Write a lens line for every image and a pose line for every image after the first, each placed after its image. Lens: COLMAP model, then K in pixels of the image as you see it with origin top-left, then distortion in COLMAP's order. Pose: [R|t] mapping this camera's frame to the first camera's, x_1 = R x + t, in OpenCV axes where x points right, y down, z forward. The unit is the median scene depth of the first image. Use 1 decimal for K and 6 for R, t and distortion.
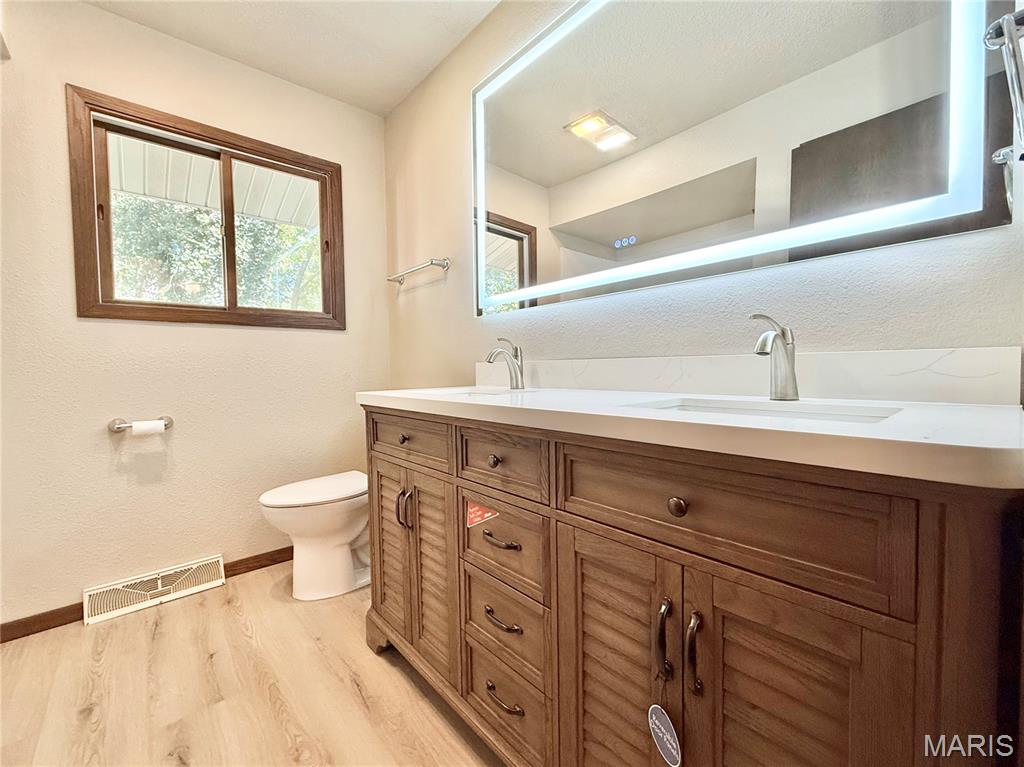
lens RADIAL K [[418.8, 0, 512.0], [0, 418.8, 383.5], [0, 0, 1]] dist [-0.003165, -0.000433]
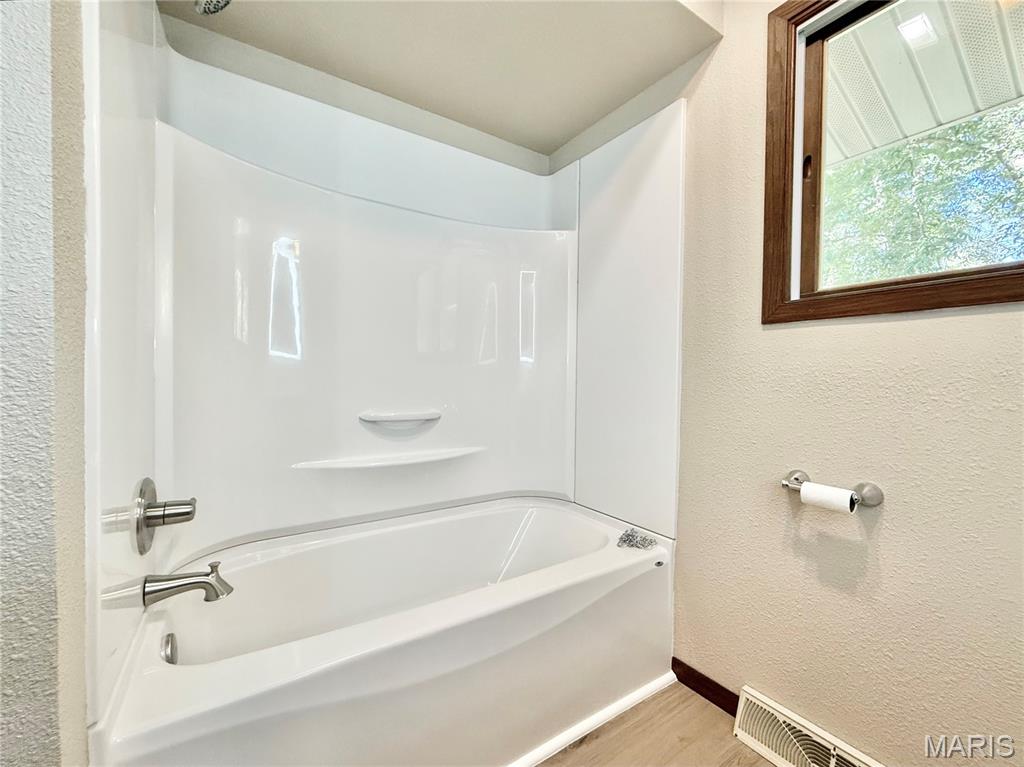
lens RADIAL K [[418.8, 0, 512.0], [0, 418.8, 383.5], [0, 0, 1]] dist [-0.003165, -0.000433]
pose [[-0.162215, 0.032803, -0.986210, -0.214854], [-0.046274, 0.998095, 0.040810, -0.060369], [0.985670, 0.052256, -0.160388, 0.650070]]
